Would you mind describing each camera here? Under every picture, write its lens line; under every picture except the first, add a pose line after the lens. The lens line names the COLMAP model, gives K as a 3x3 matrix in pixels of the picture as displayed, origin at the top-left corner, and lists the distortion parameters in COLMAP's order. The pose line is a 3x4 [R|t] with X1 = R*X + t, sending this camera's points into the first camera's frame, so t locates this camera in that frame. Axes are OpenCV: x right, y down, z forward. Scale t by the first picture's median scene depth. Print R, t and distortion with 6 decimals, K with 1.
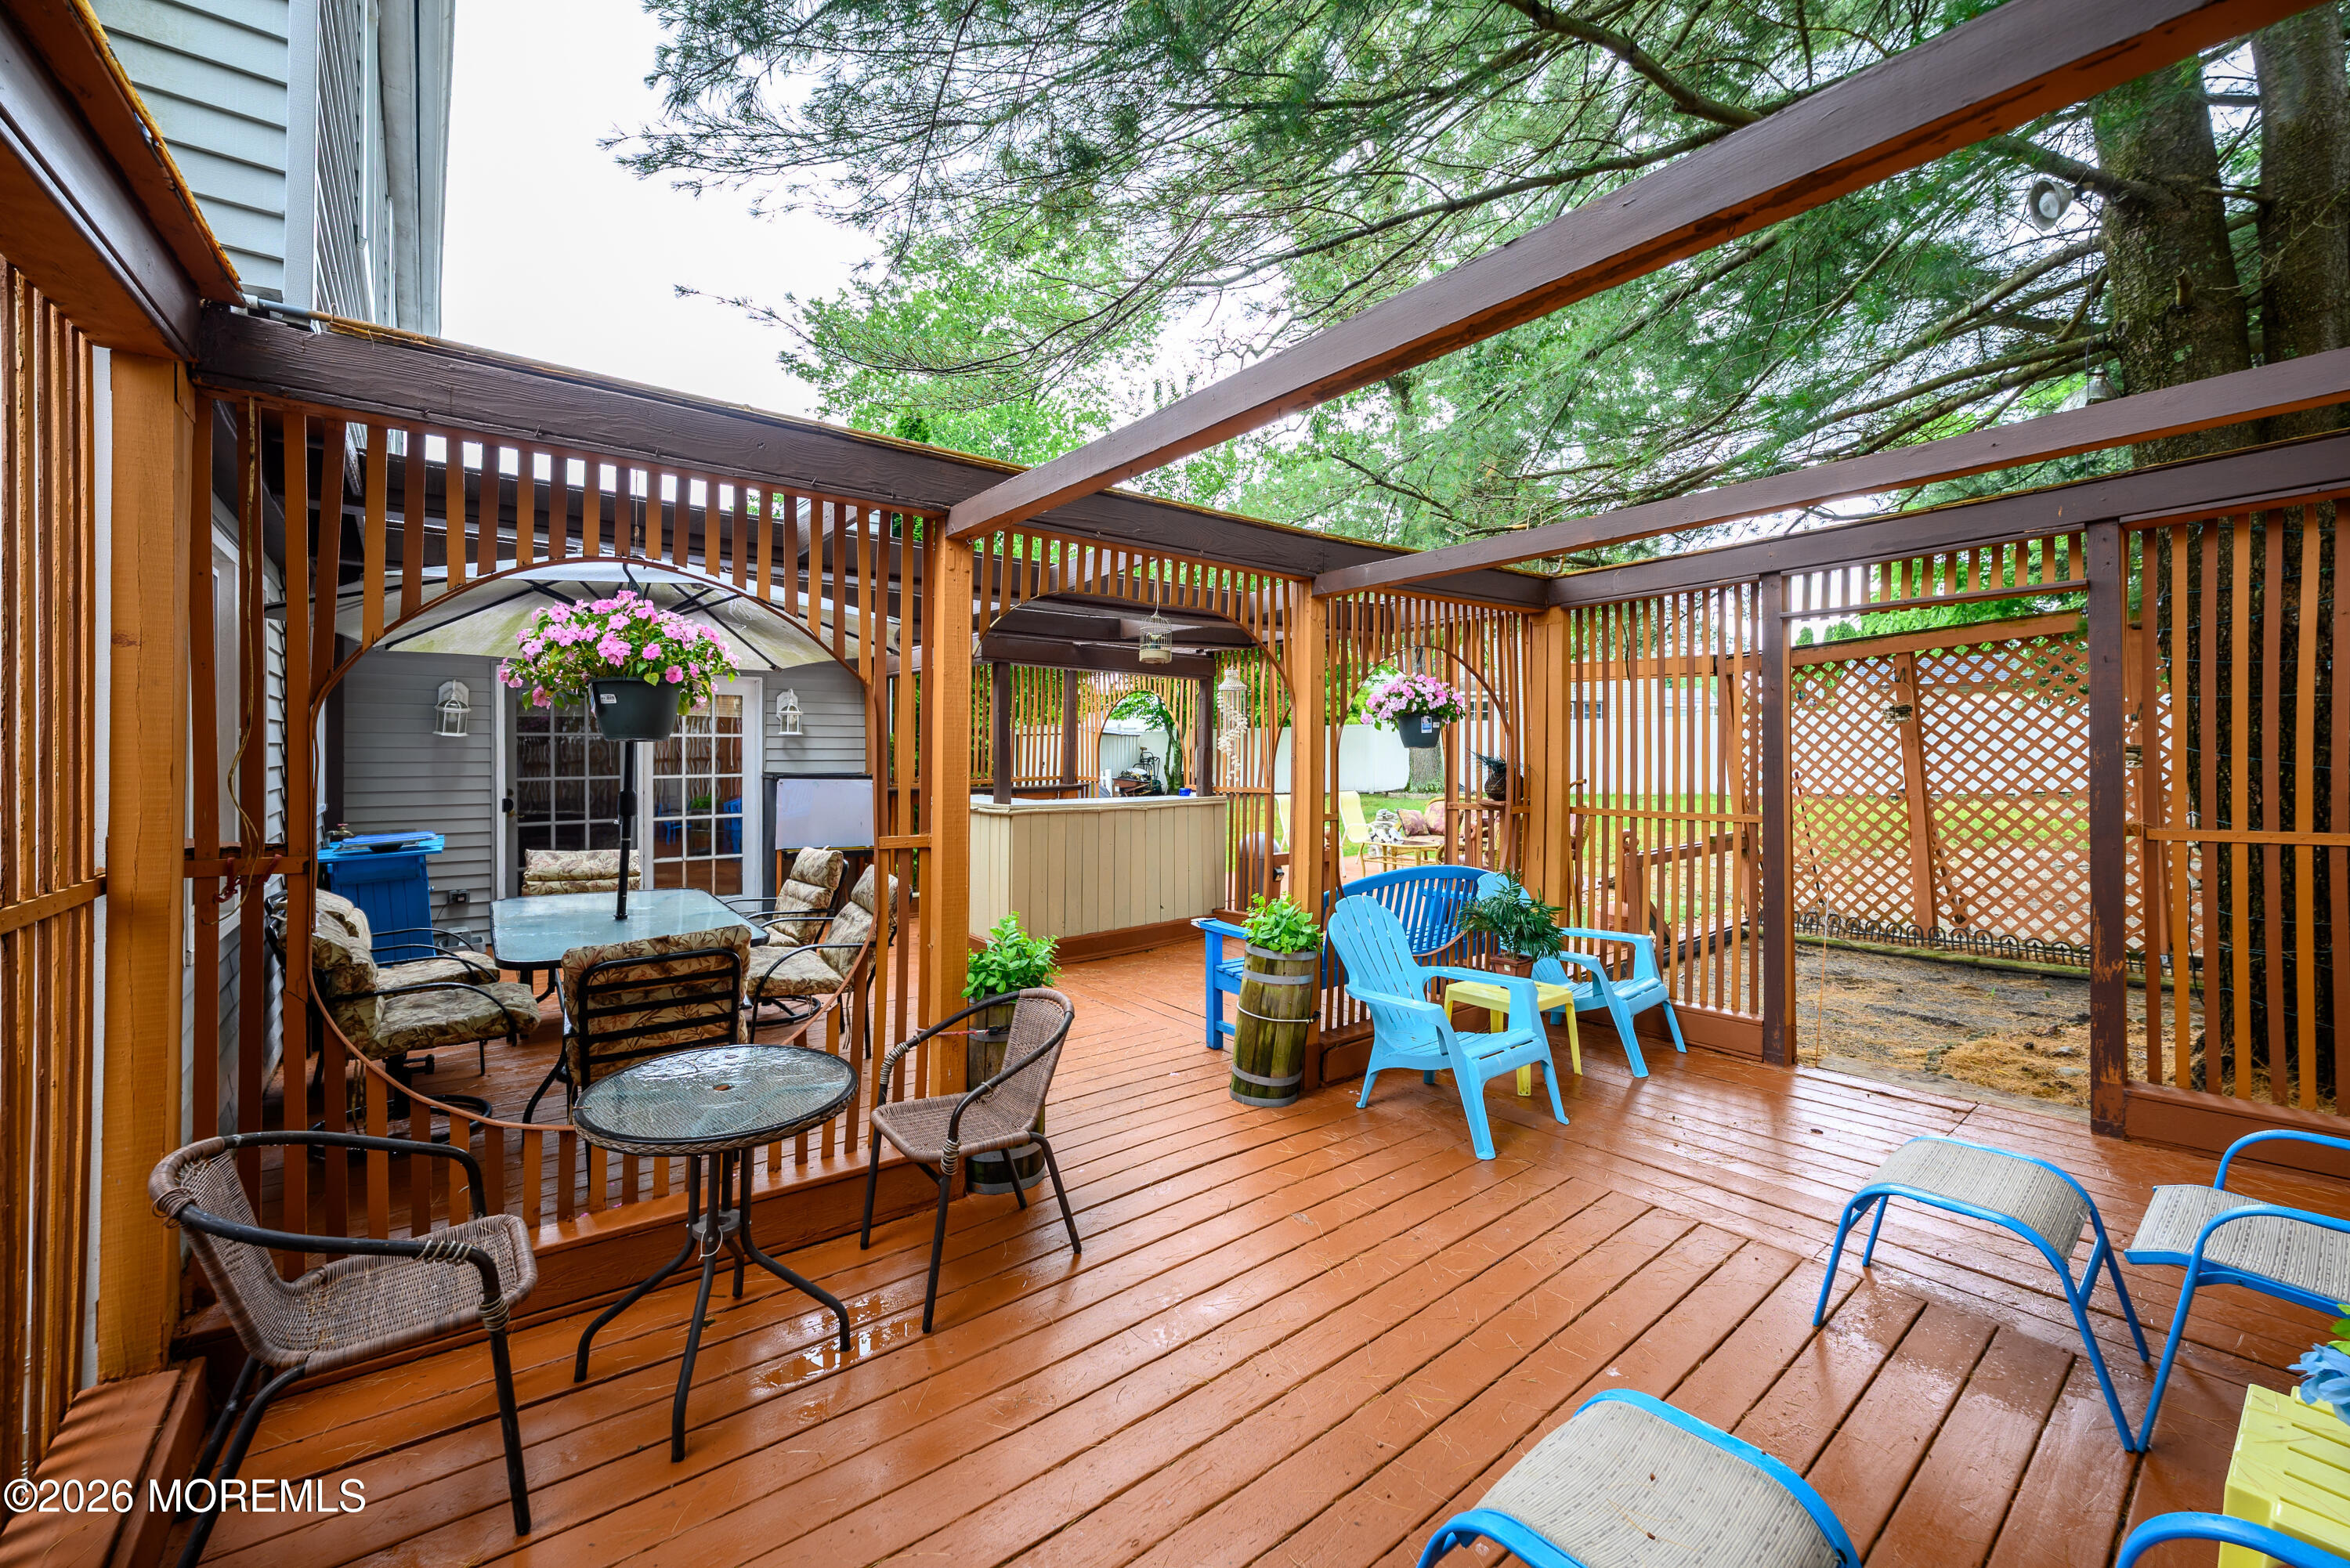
lens RADIAL K [[936.6, 0, 1178.9], [0, 936.6, 766.5], [0, 0, 1]] dist [0.001259, 0.000217]
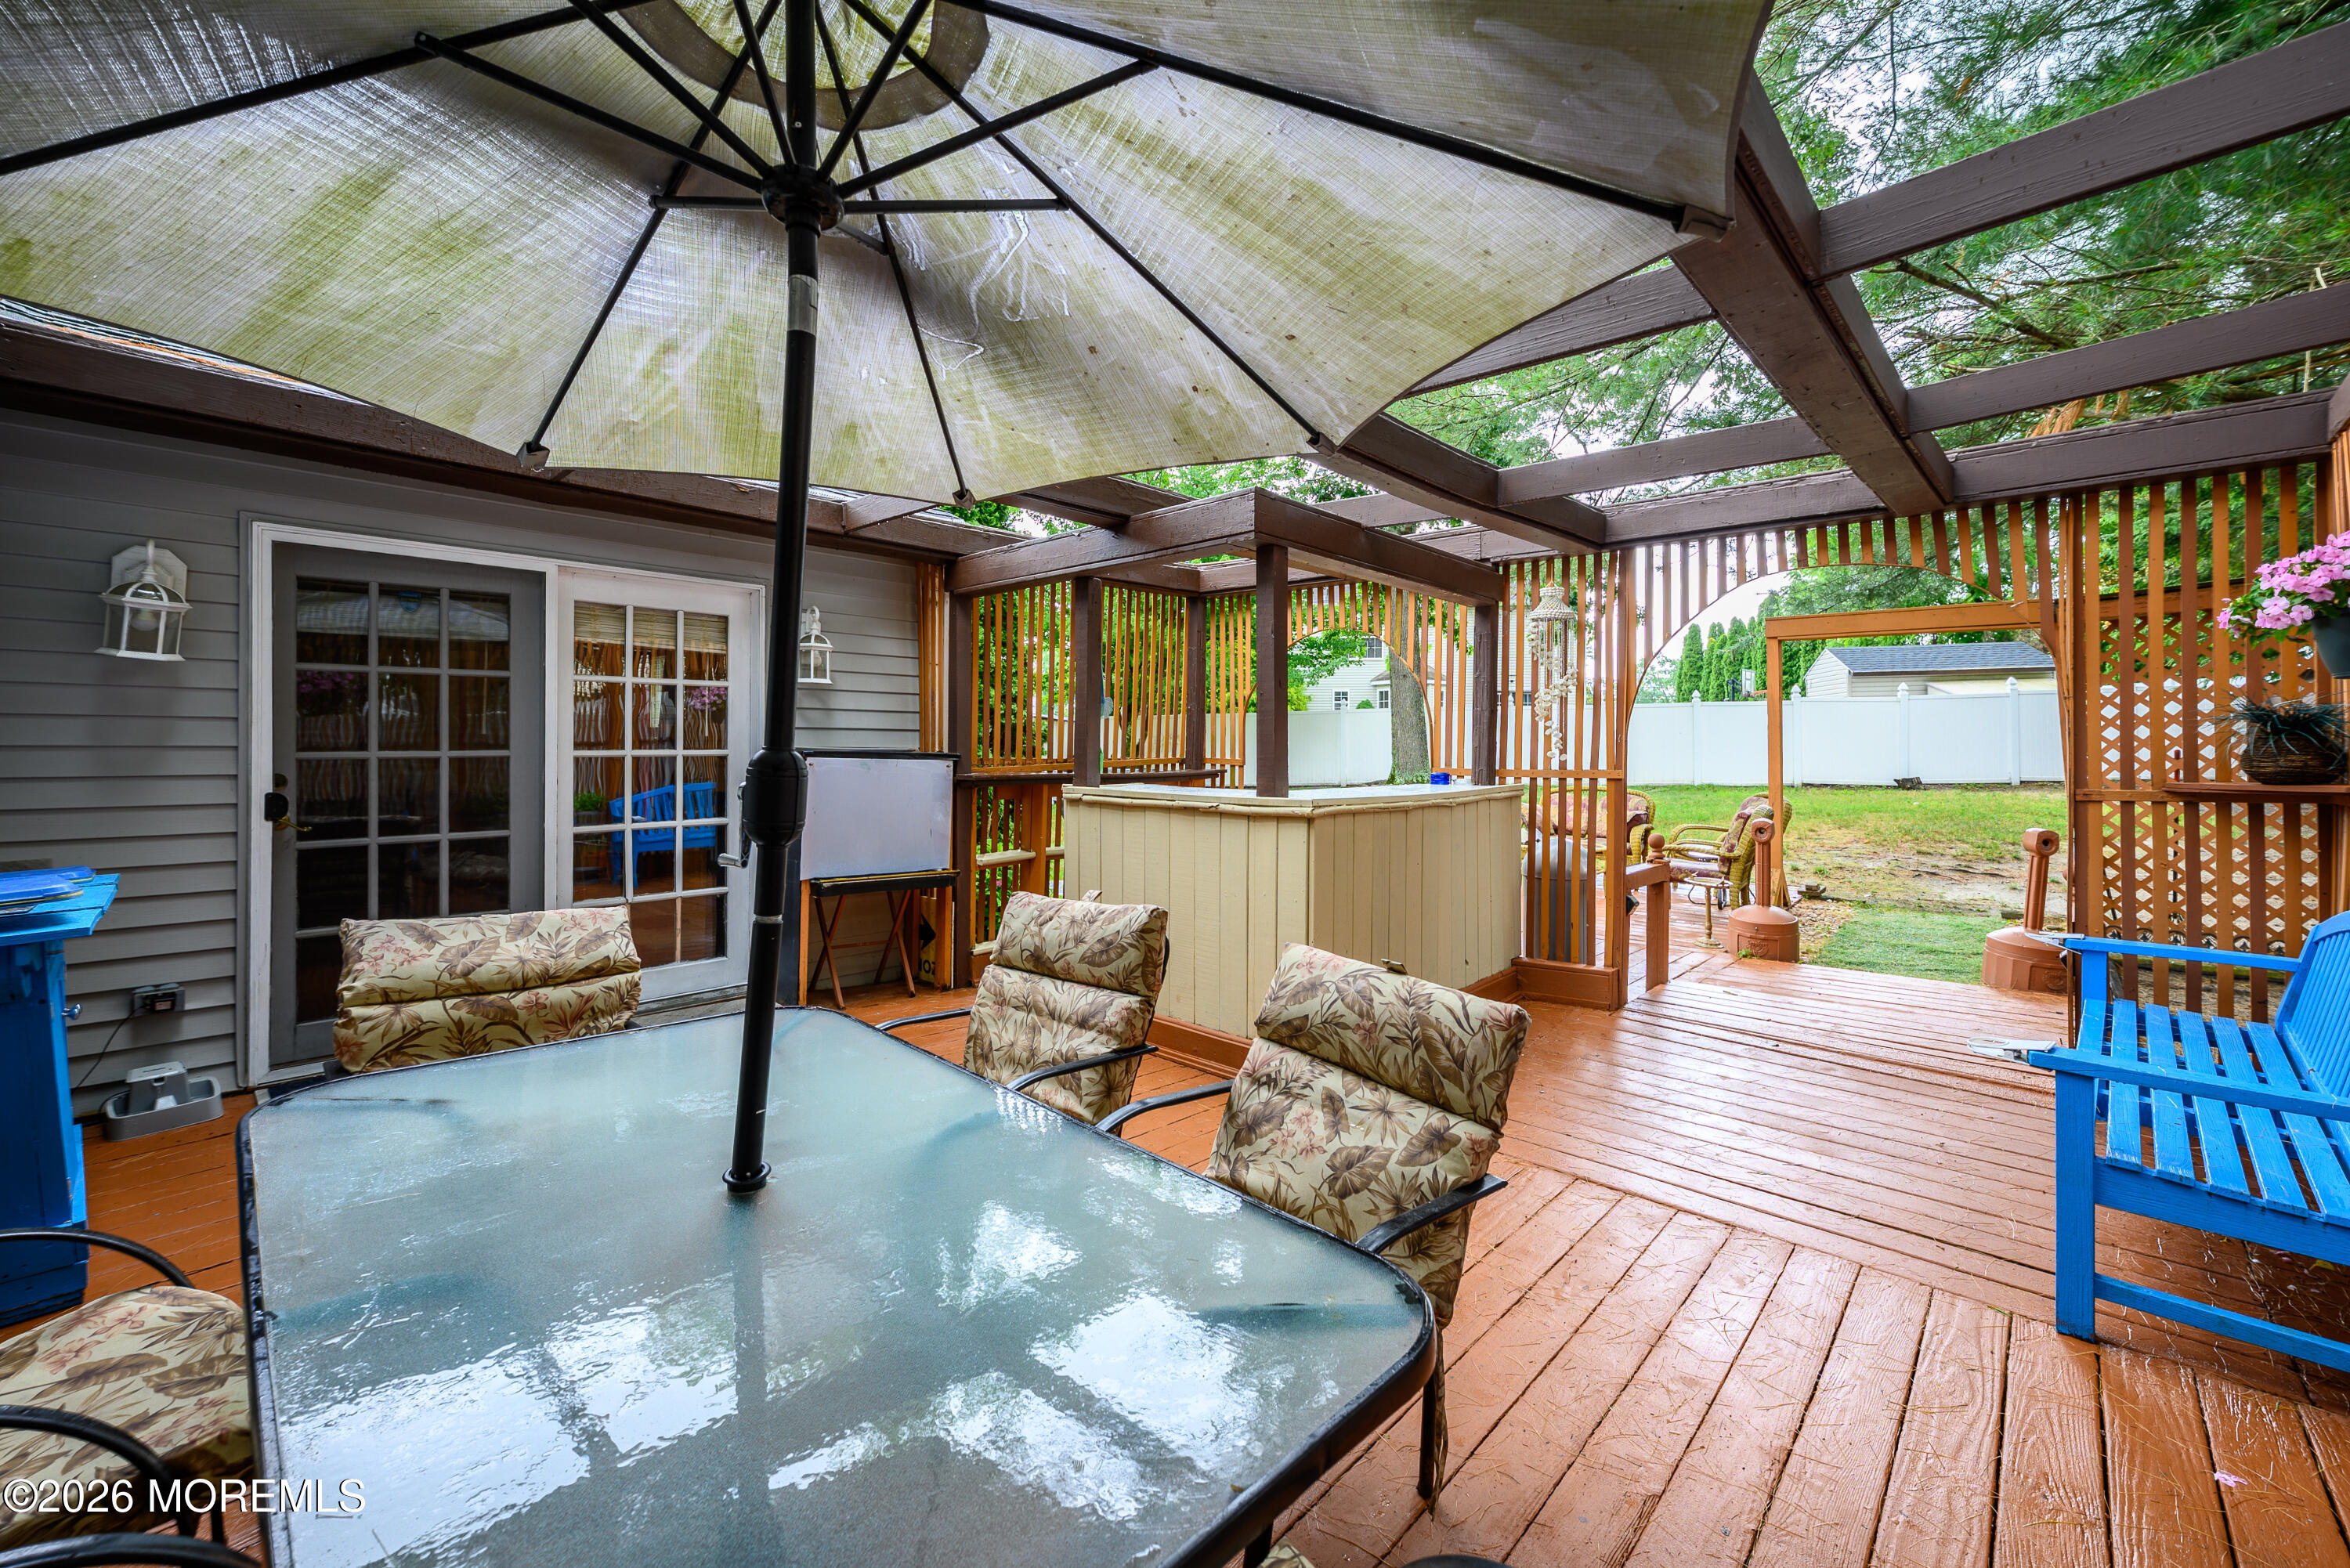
lens RADIAL K [[936.6, 0, 1177.0], [0, 936.6, 753.1], [0, 0, 1]] dist [0.001259, 0.000217]
pose [[0.987686, 0.001833, 0.156440, -0.328612], [-0.000440, 0.999960, -0.008939, 0.017761], [-0.156450, 0.008760, 0.987647, 0.442985]]
